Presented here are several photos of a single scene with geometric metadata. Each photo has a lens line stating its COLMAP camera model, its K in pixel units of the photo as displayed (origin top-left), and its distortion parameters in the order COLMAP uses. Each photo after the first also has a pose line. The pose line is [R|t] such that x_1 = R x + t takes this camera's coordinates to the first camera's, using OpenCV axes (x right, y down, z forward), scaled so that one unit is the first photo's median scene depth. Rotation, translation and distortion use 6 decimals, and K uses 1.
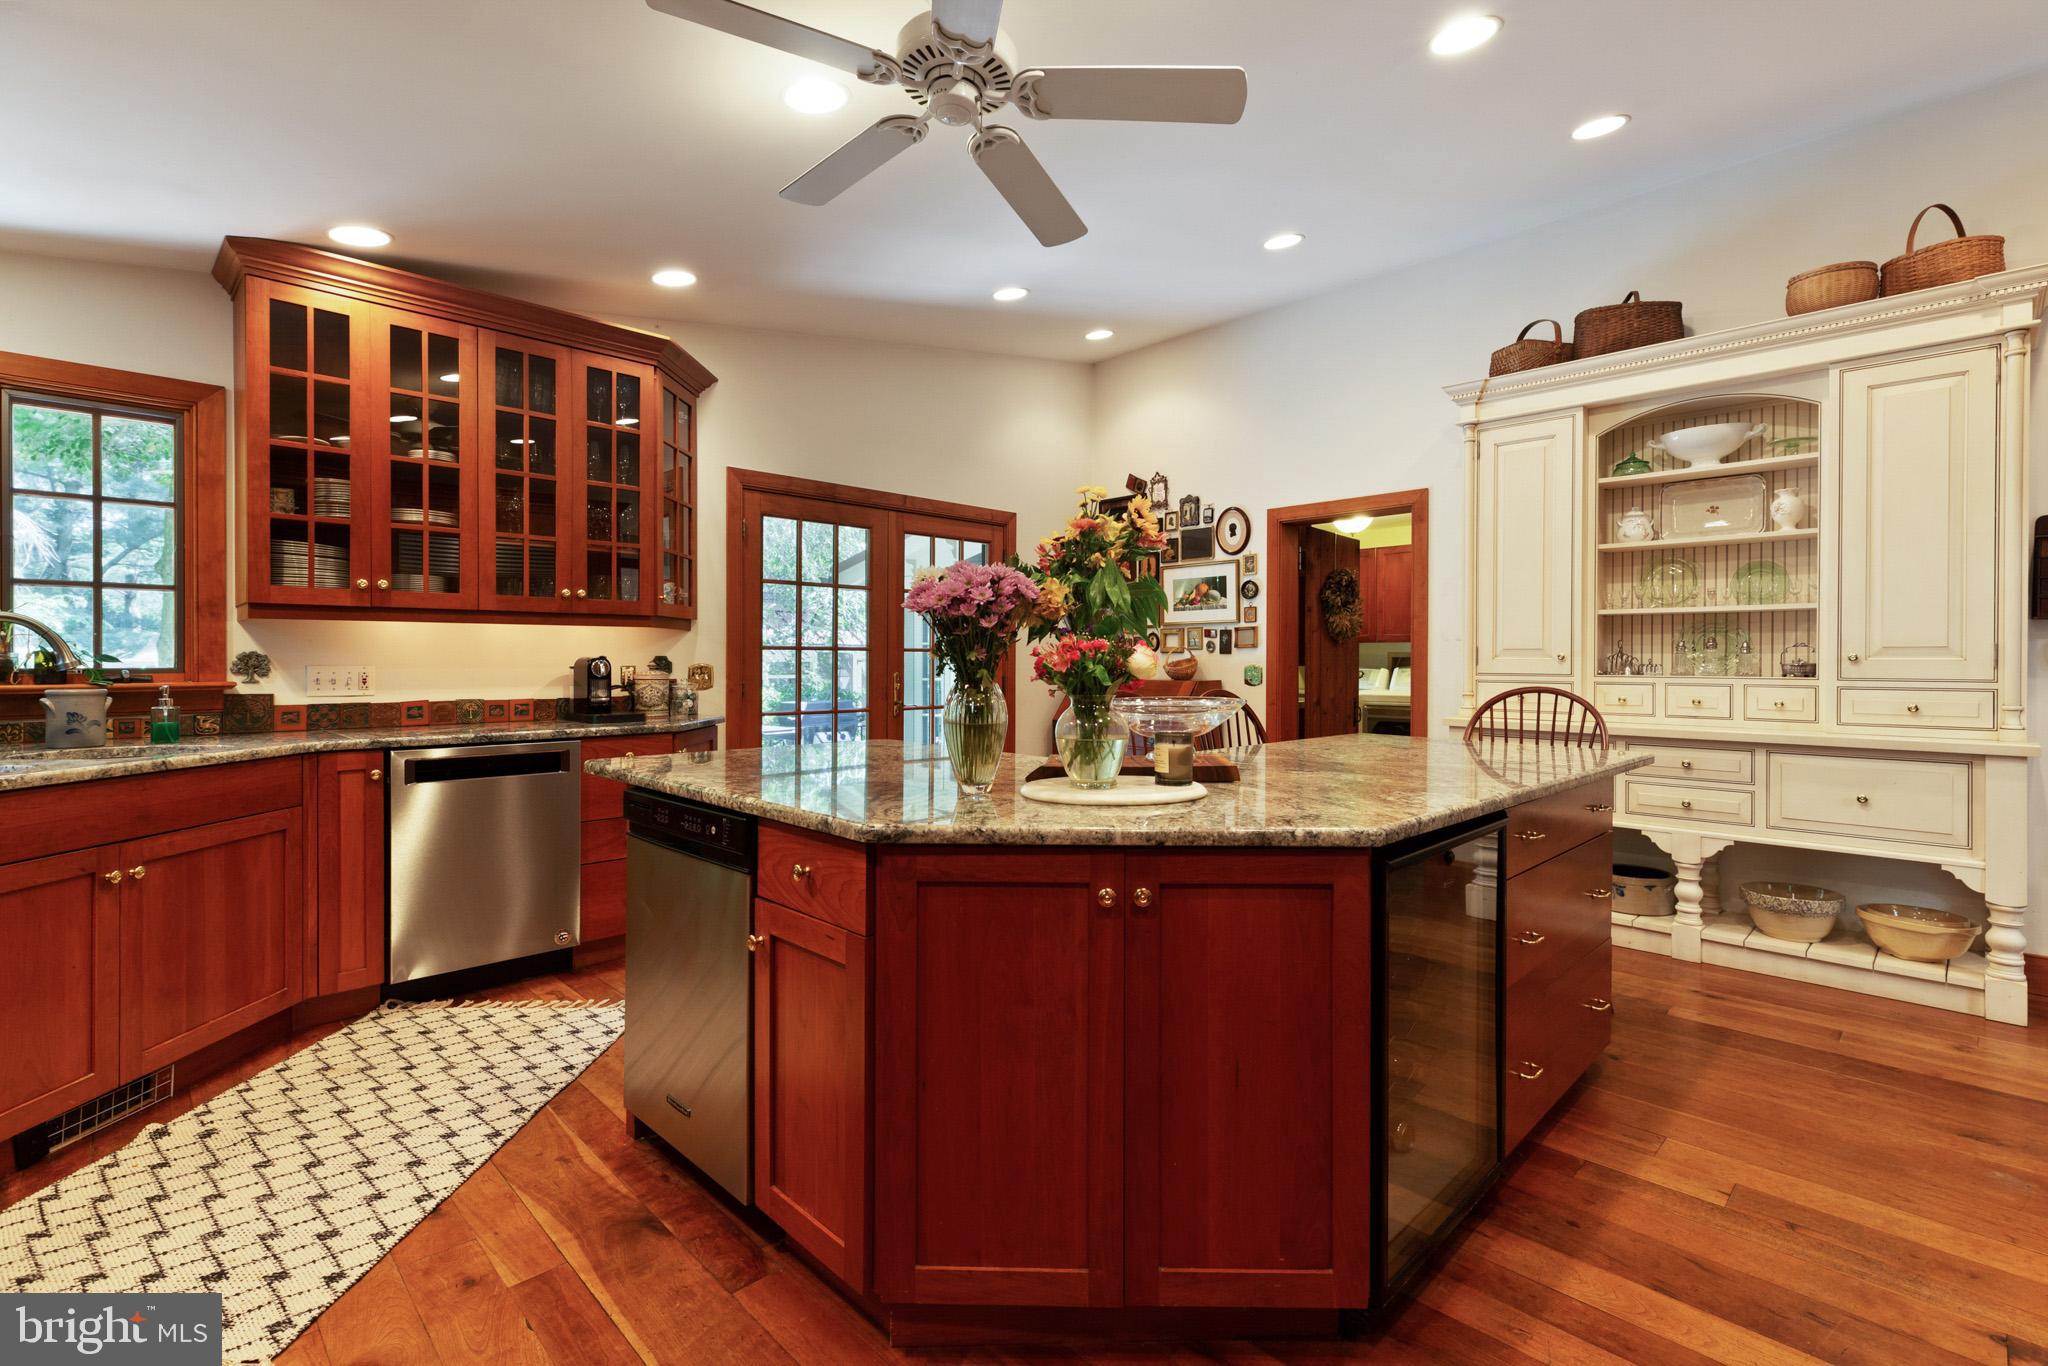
lens RADIAL K [[921.0, 0, 1029.2], [0, 921.0, 666.2], [0, 0, 1]] dist [0.007734, -0.000143]
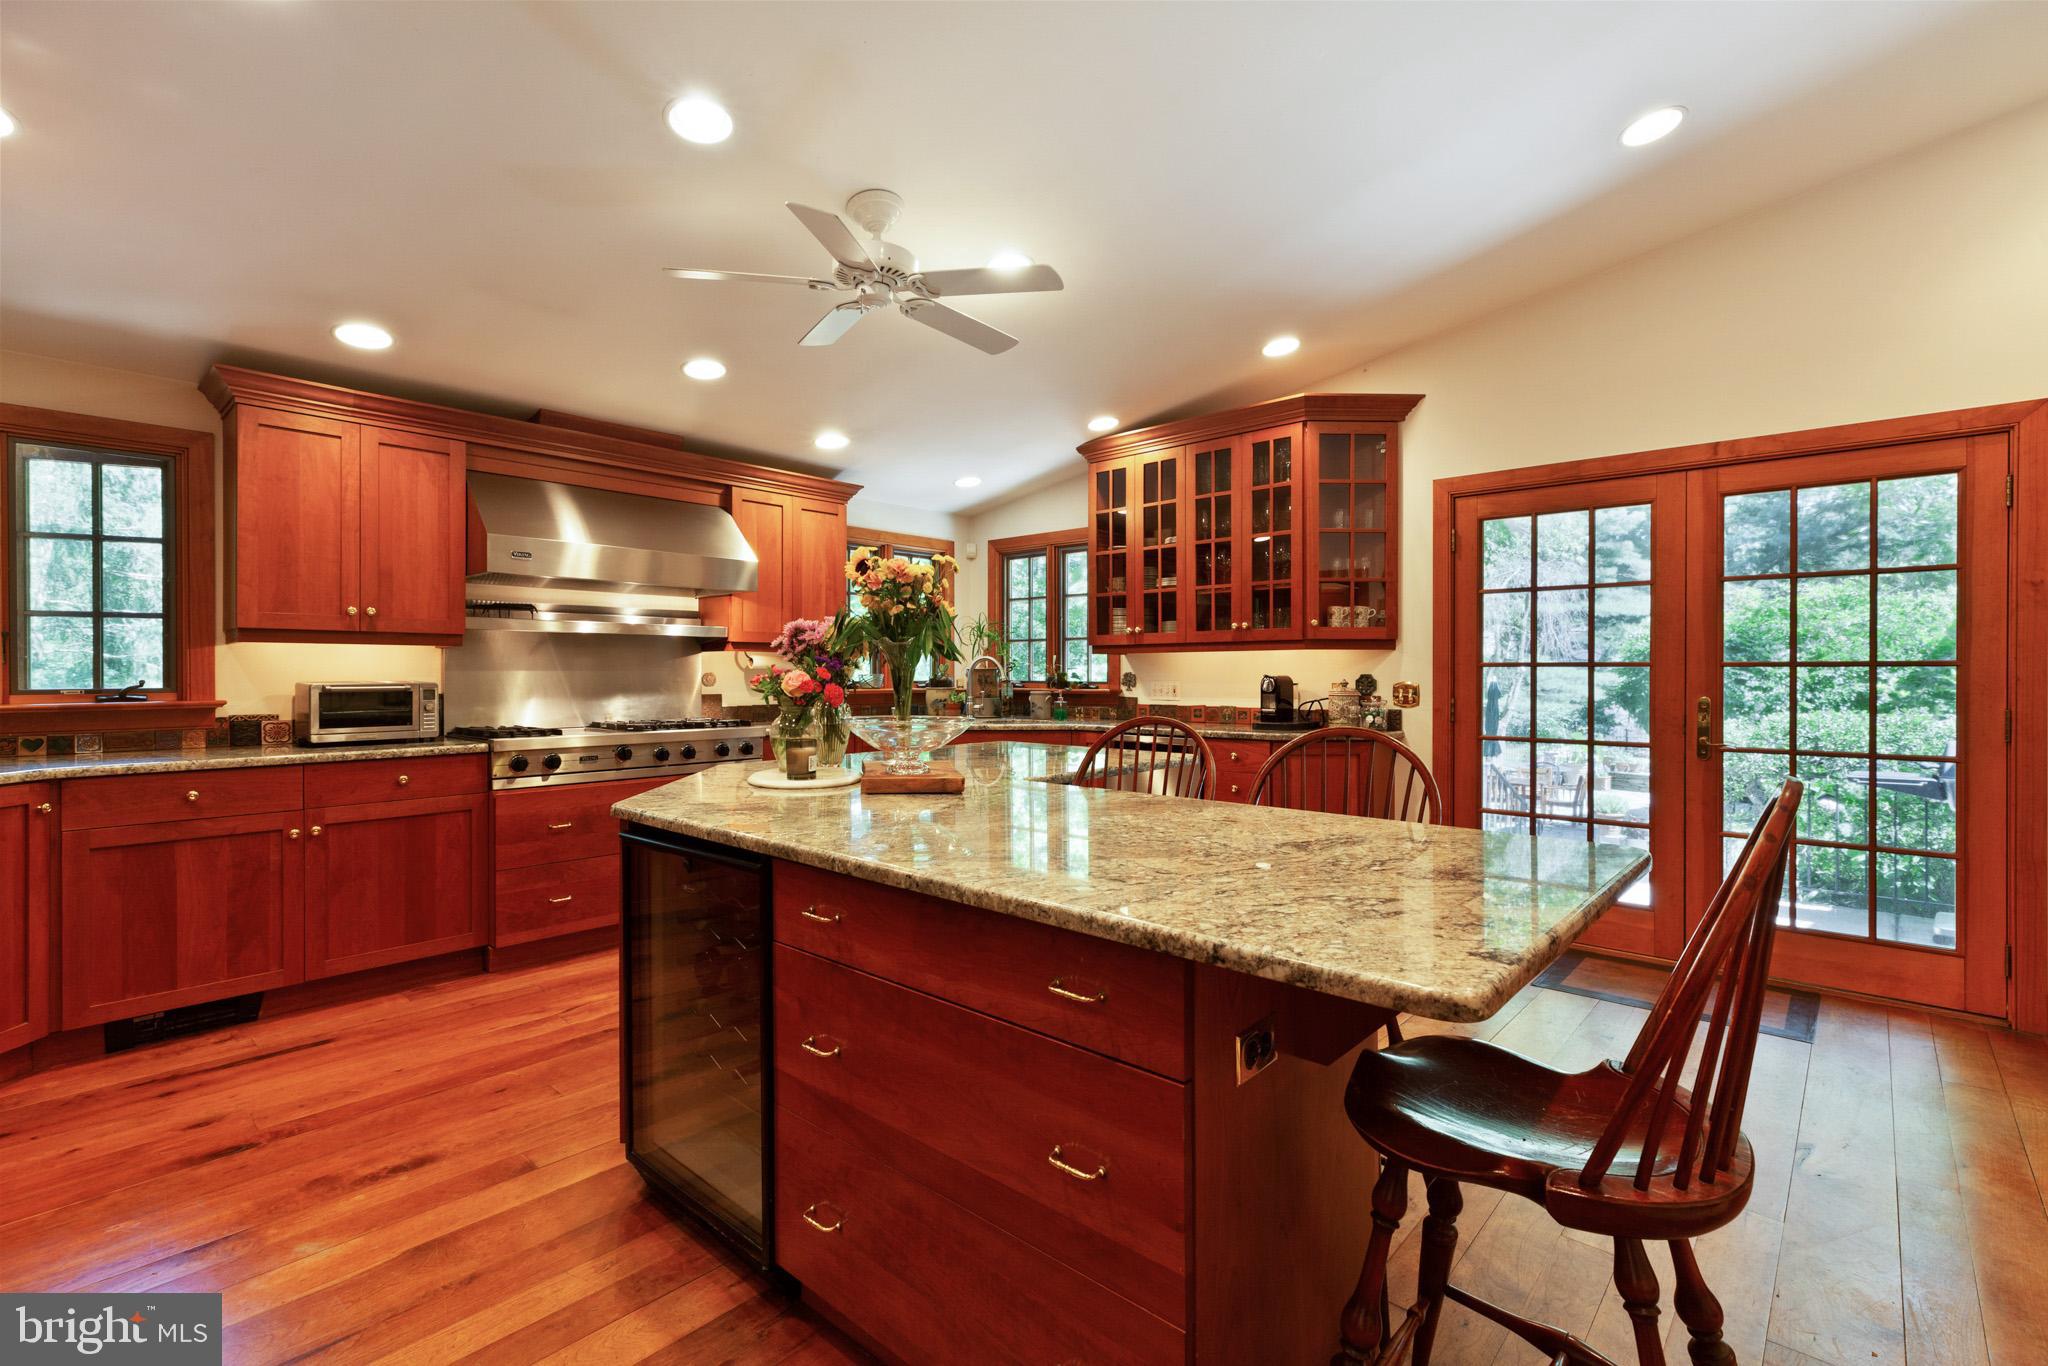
lens RADIAL K [[921.0, 0, 1029.2], [0, 921.0, 666.2], [0, 0, 1]] dist [0.007734, -0.000143]
pose [[0.048570, -0.005539, -0.998804, 0.756369], [-0.007878, 0.999951, -0.005928, -0.013724], [0.998789, 0.008156, 0.048524, 0.645227]]
